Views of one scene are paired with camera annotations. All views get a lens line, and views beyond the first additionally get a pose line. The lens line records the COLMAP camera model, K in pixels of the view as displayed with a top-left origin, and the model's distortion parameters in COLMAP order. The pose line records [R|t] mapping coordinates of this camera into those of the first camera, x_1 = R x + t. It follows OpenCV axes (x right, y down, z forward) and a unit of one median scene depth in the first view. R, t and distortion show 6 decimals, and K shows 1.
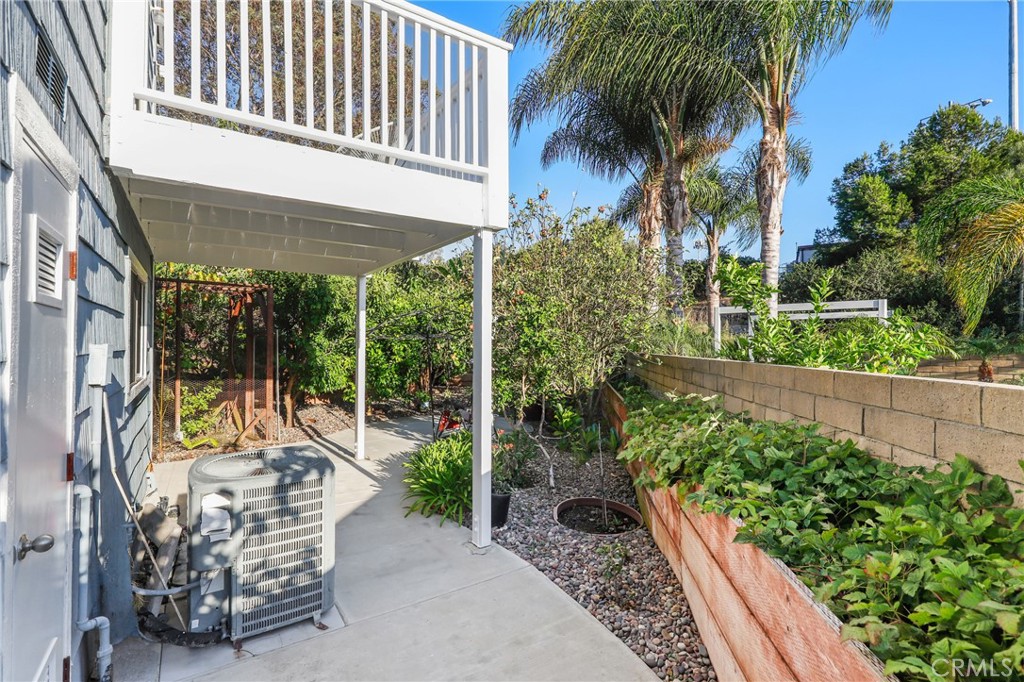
lens RADIAL K [[467.6, 0, 510.0], [0, 467.6, 340.6], [0, 0, 1]] dist [0.001656, 0.001444]
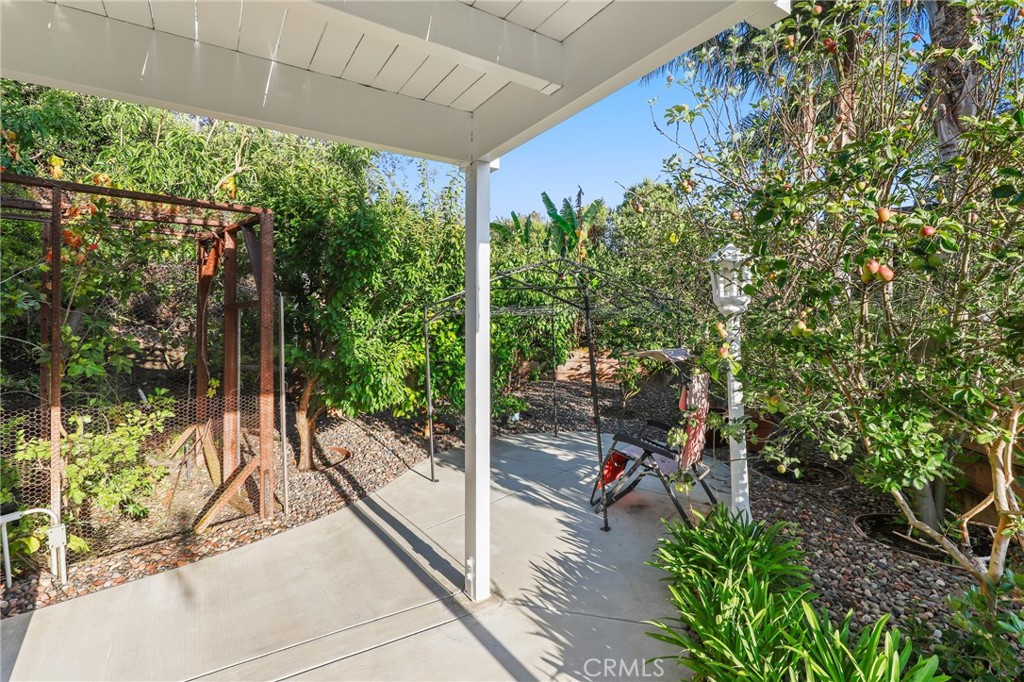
lens RADIAL K [[467.6, 0, 534.5], [0, 467.6, 321.1], [0, 0, 1]] dist [0.001656, 0.001444]
pose [[0.999687, -0.006517, 0.024145, -0.211251], [0.006584, 0.999975, -0.002726, 0.006327], [-0.024127, 0.002884, 0.999705, 0.435968]]
